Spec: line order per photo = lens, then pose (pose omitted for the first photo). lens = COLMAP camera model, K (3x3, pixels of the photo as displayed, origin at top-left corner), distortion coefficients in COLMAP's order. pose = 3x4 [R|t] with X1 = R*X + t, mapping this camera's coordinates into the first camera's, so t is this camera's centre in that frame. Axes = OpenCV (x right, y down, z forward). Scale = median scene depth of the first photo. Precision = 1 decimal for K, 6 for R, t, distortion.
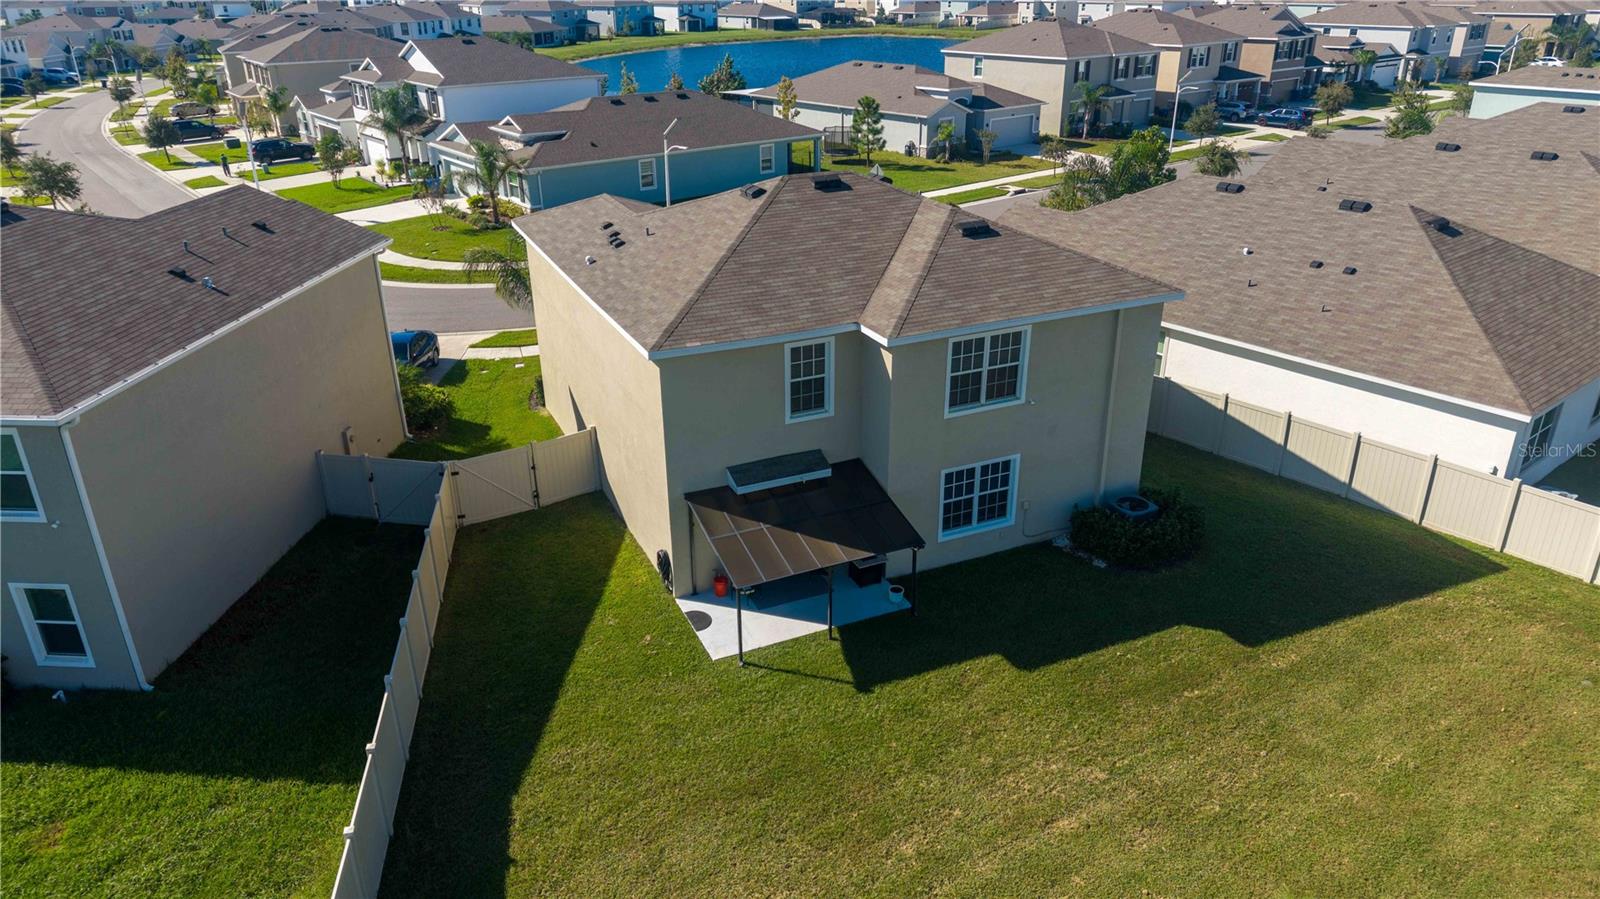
lens RADIAL K [[1067.0, 0, 800.0], [0, 1067.0, 449.5], [0, 0, 1]] dist [0.016902, -0.026632]
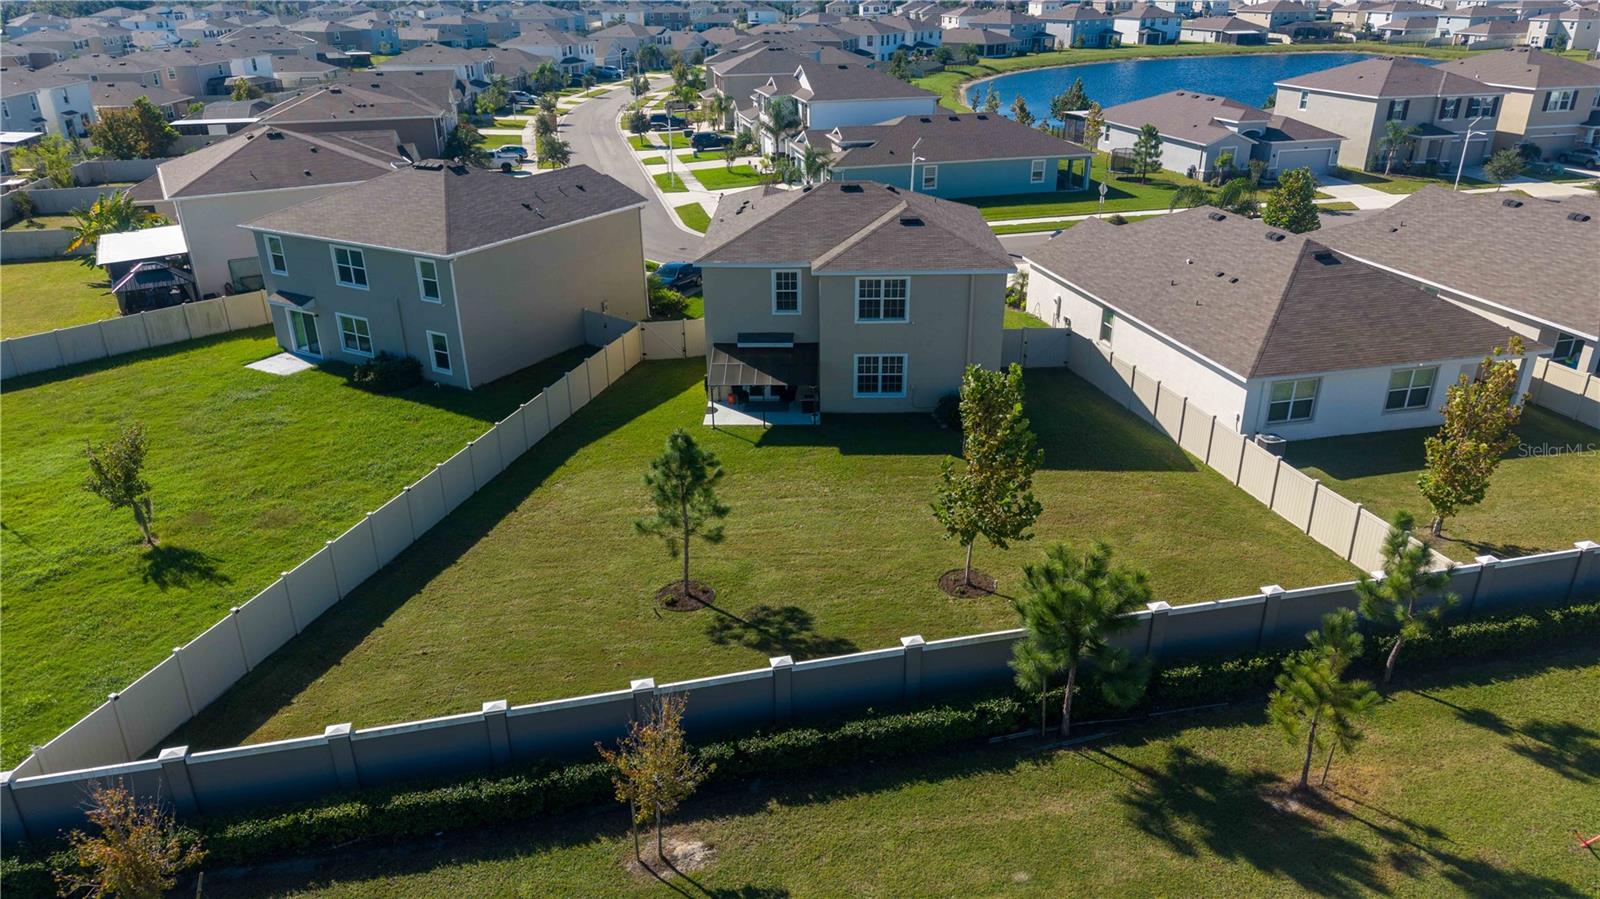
lens RADIAL K [[1067.0, 0, 800.0], [0, 1067.0, 449.5], [0, 0, 1]] dist [0.016902, -0.026632]
pose [[0.899705, 0.174335, -0.400173, 0.219144], [-0.173934, 0.984038, 0.037640, 0.034655], [0.400347, 0.035739, 0.915667, -0.179151]]
